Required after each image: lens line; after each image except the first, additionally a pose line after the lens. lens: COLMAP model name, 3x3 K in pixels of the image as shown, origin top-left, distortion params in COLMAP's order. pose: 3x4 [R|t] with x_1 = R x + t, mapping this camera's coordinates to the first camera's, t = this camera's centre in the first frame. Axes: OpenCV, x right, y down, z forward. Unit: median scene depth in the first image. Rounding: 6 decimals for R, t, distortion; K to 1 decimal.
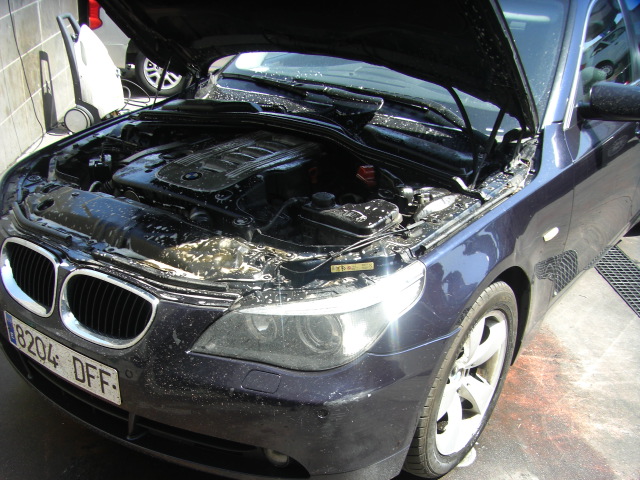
lens RADIAL K [[714.5, 0, 284.5], [0, 714.5, 337.6], [0, 0, 1]] dist [-0.168647, 0.073429]
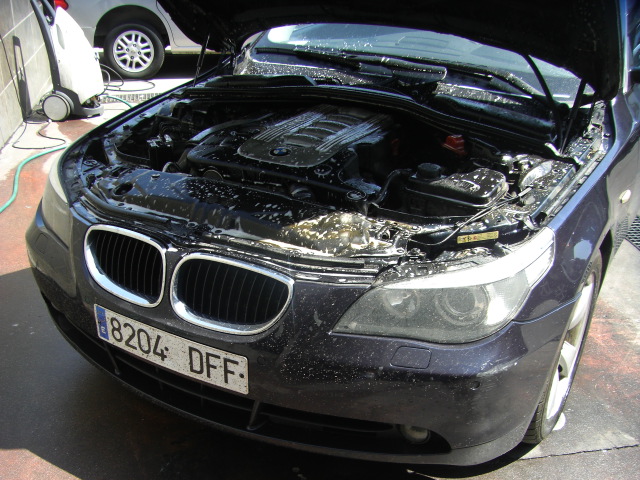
lens RADIAL K [[714.5, 0, 284.5], [0, 714.5, 337.6], [0, 0, 1]] dist [-0.168647, 0.073429]
pose [[0.994706, -0.067219, 0.077727, -0.235750], [0.065133, 0.997453, 0.029067, -0.004709], [-0.079483, -0.023850, 0.996551, 0.039935]]
